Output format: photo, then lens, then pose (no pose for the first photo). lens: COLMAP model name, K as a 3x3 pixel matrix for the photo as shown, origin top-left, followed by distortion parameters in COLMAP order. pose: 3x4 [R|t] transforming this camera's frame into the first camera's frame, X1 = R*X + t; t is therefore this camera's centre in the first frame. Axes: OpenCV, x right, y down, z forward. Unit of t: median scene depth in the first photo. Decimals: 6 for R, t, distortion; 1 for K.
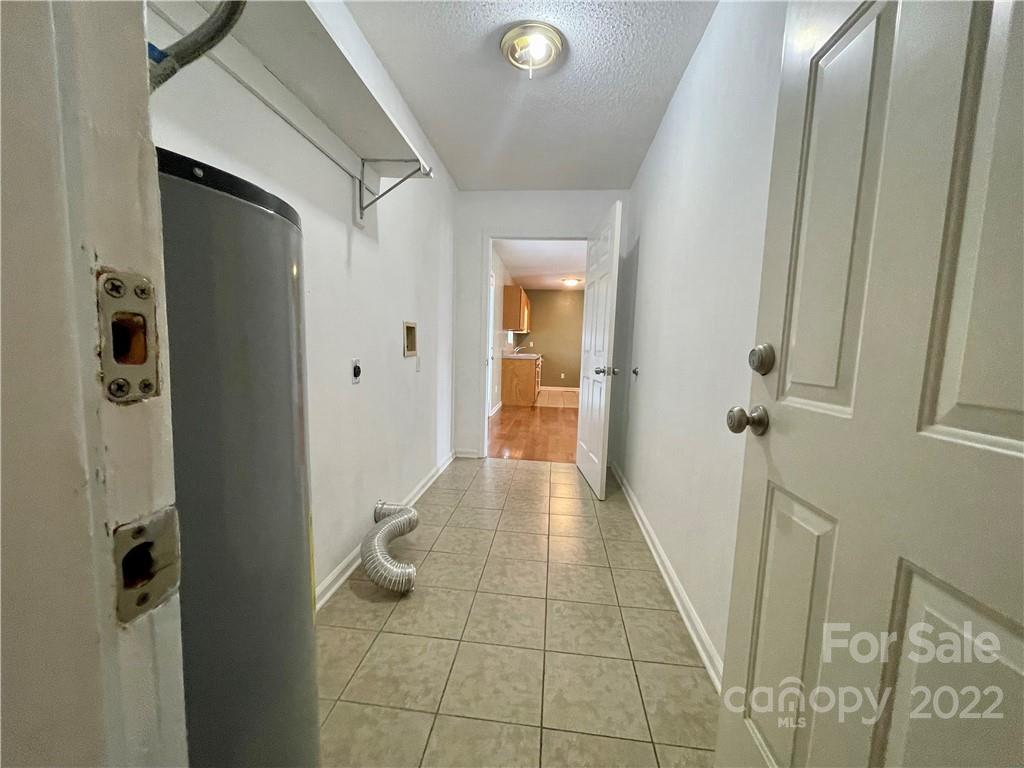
lens RADIAL K [[410.4, 0, 505.5], [0, 410.4, 391.4], [0, 0, 1]] dist [-0.000801, -0.000836]
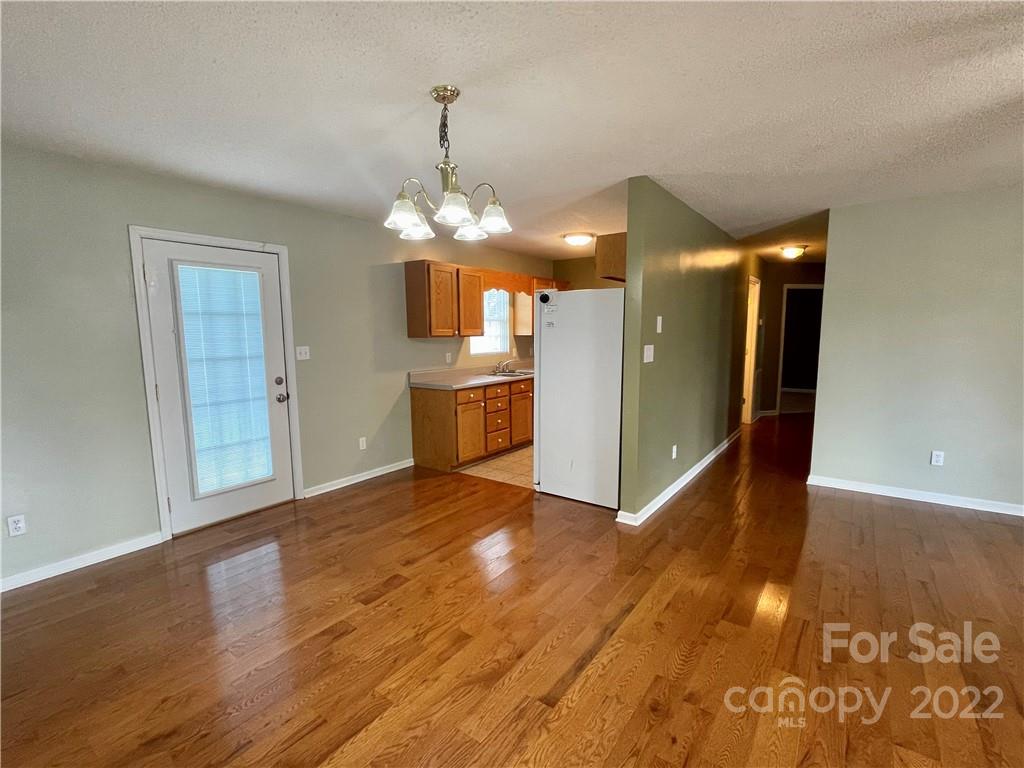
lens RADIAL K [[469.6, 0, 509.5], [0, 469.6, 391.4], [0, 0, 1]] dist [-0.016542, -0.000141]
pose [[0.871140, 0.024409, -0.490428, 0.458943], [-0.020005, 0.999699, 0.014221, -0.089640], [0.490628, -0.002578, 0.871366, 0.498419]]
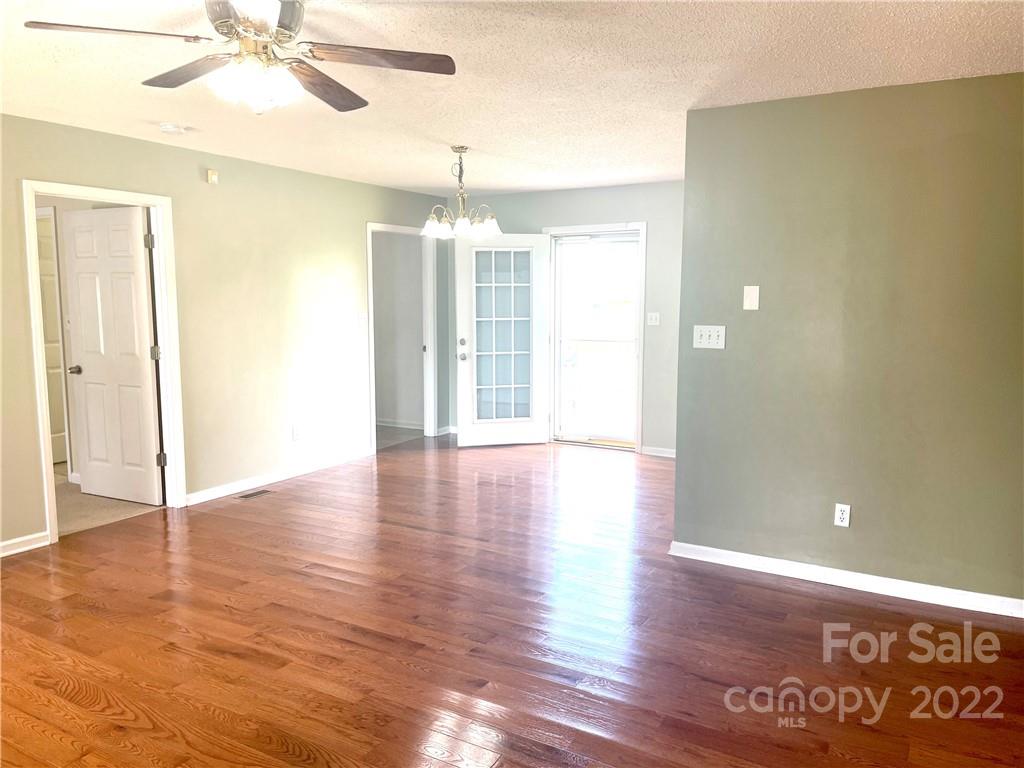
lens RADIAL K [[768.6, 0, 509.9], [0, 768.6, 390.5], [0, 0, 1]] dist [0.084498, -0.108196]
pose [[-0.394070, 0.083204, -0.915307, 0.947904], [-0.114905, 0.983620, 0.138884, -0.147892], [0.911869, 0.159903, -0.378054, 1.079368]]
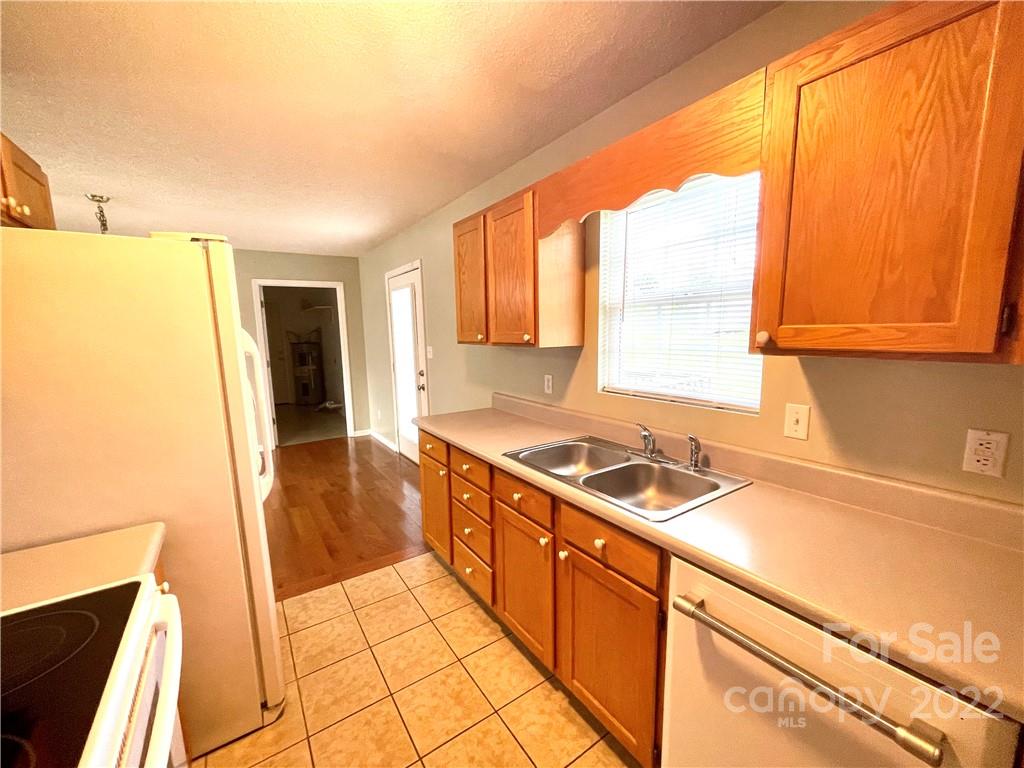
lens RADIAL K [[410.4, 0, 505.5], [0, 410.4, 391.4], [0, 0, 1]] dist [-0.000801, -0.000836]
pose [[-0.763169, 0.077454, -0.641540, 0.250459], [-0.078292, 0.974394, 0.210775, -0.194239], [0.641439, 0.211085, -0.737563, 1.337998]]
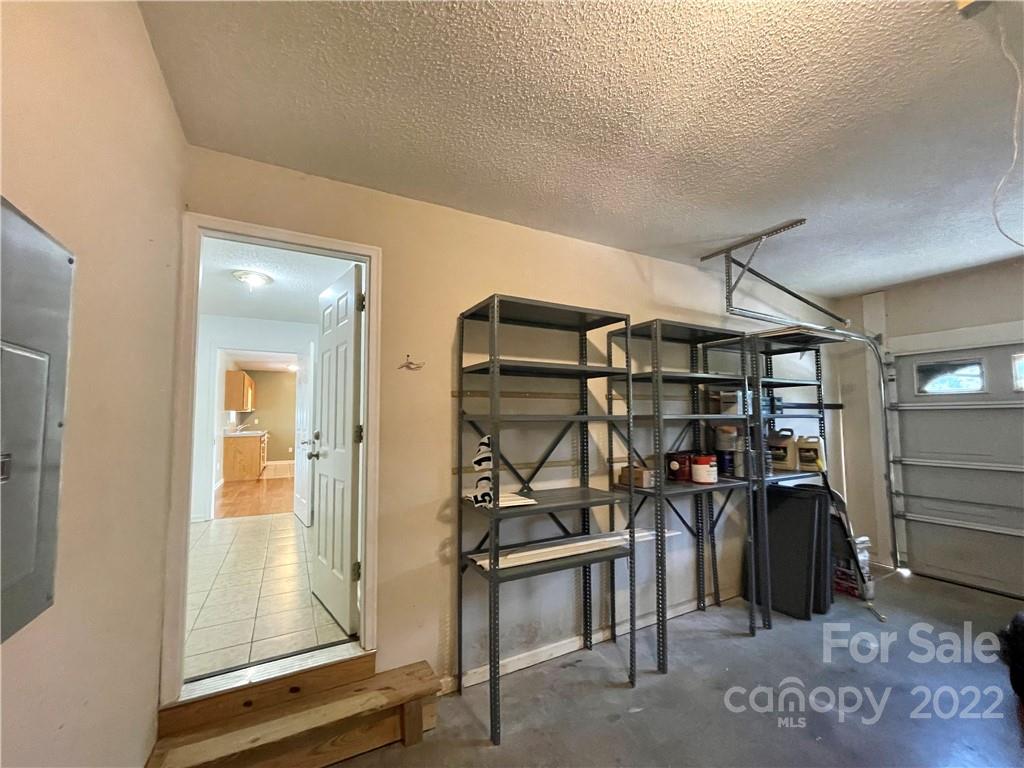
lens RADIAL K [[410.4, 0, 505.5], [0, 410.4, 391.4], [0, 0, 1]] dist [-0.000801, -0.000836]
pose [[0.822901, -0.002051, 0.568182, -0.012204], [0.095027, 0.986406, -0.134067, 0.015211], [-0.560183, 0.164316, 0.811909, -0.300675]]
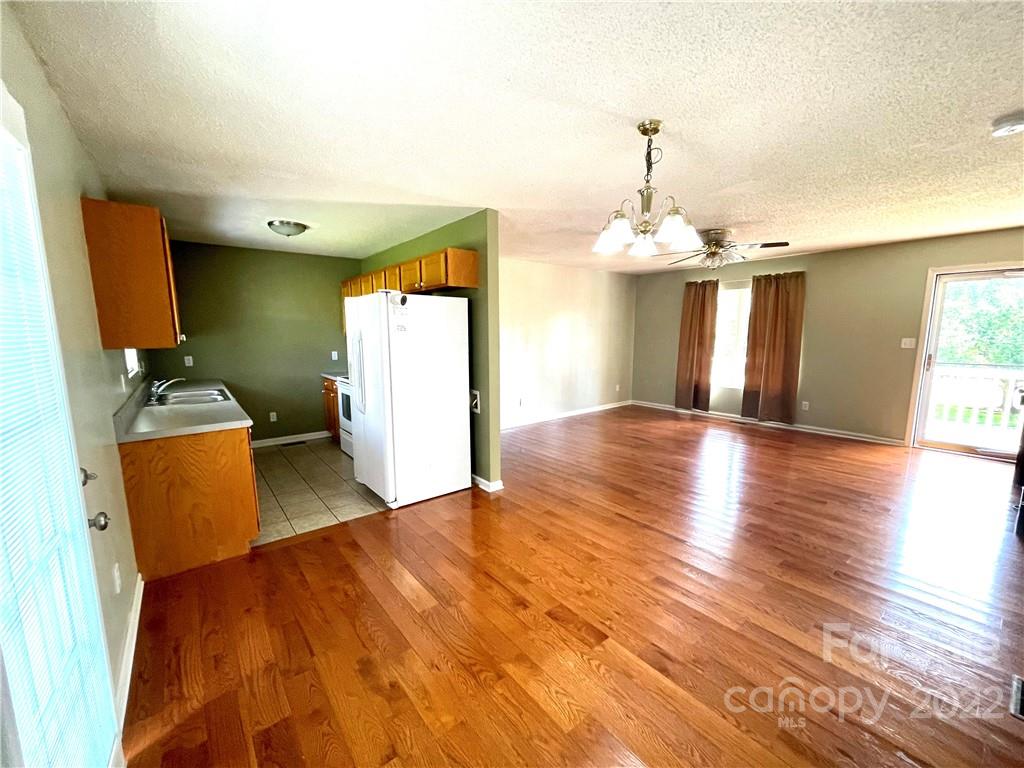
lens RADIAL K [[410.4, 0, 505.5], [0, 410.4, 391.4], [0, 0, 1]] dist [-0.000801, -0.000836]
pose [[0.710650, -0.138559, 0.689766, -0.009044], [0.106031, 0.990310, 0.089690, -0.120112], [-0.695510, 0.009398, 0.718455, 0.593996]]
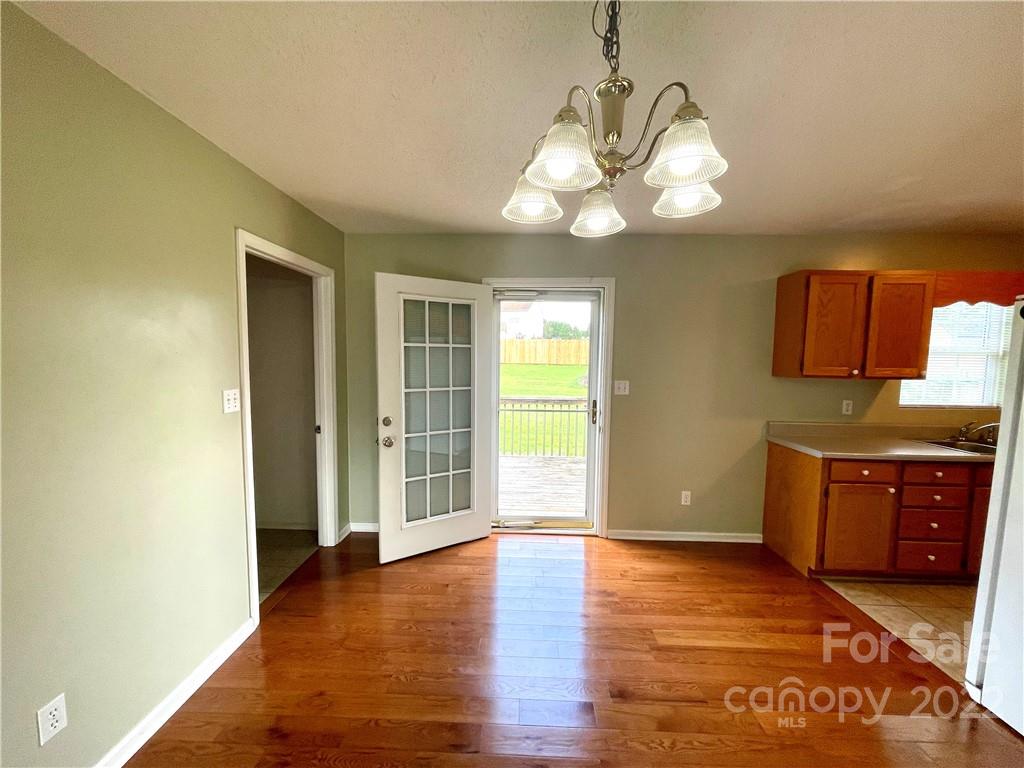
lens RADIAL K [[411.8, 0, 506.2], [0, 411.8, 392.5], [0, 0, 1]] dist [-0.003661, -0.000463]
pose [[0.076371, 0.054558, -0.995586, 0.424130], [-0.121413, 0.991580, 0.045025, -0.121909], [0.989660, 0.117438, 0.082352, 0.695257]]
